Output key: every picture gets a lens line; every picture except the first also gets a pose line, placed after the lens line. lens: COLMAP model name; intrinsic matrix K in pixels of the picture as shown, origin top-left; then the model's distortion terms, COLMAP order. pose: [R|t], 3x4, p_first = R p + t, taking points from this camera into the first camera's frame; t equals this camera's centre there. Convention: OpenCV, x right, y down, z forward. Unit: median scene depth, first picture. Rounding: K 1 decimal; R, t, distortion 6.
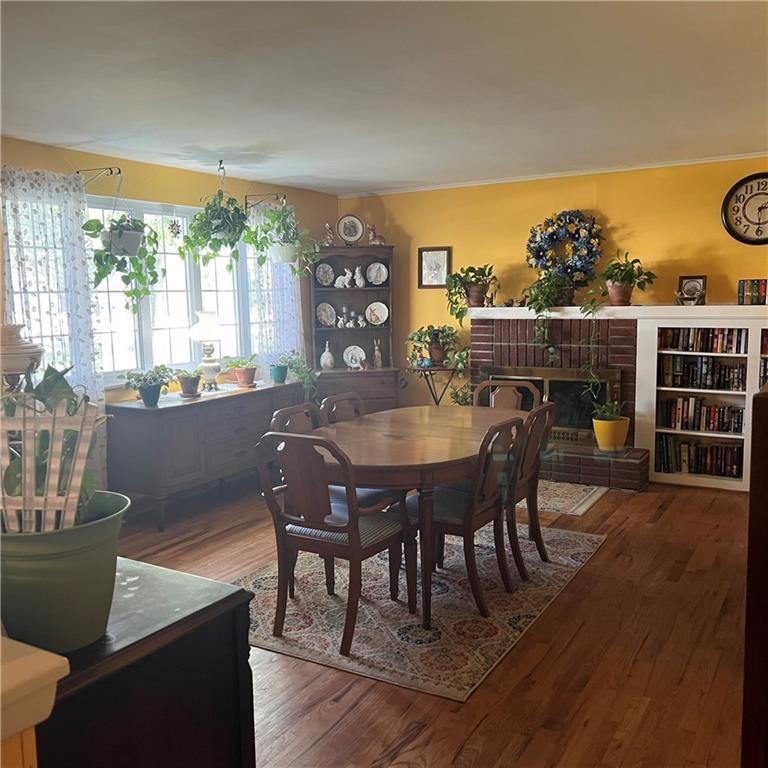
lens RADIAL K [[766.0, 0, 357.8], [0, 766.0, 398.2], [0, 0, 1]] dist [0.077442, -0.133605]
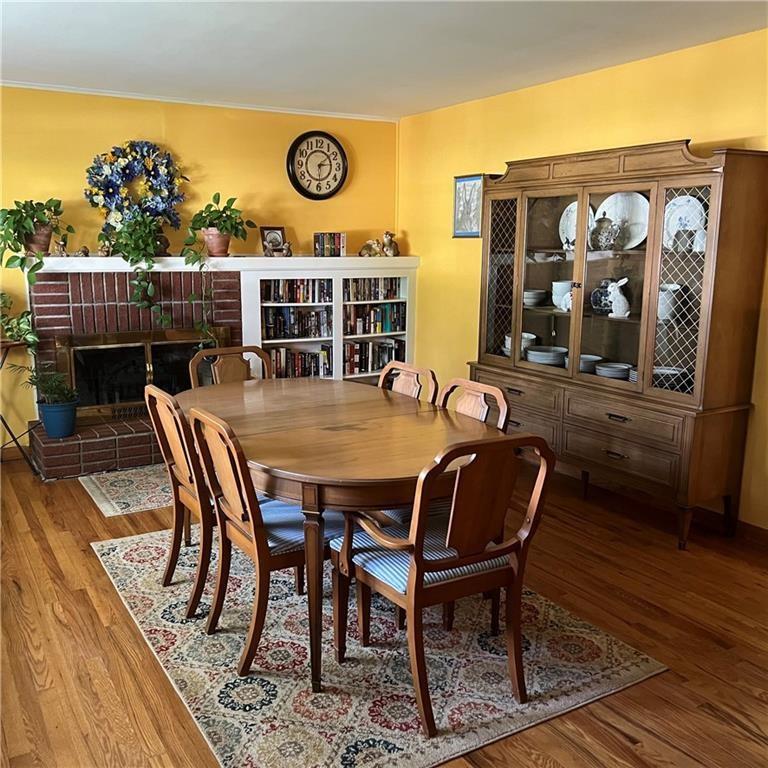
lens RADIAL K [[766.0, 0, 357.8], [0, 766.0, 398.2], [0, 0, 1]] dist [0.077442, -0.133605]
pose [[0.480110, -0.154540, 0.863488, -0.407063], [0.105957, 0.987369, 0.117798, -0.044732], [-0.870786, 0.034937, 0.490420, 0.423033]]
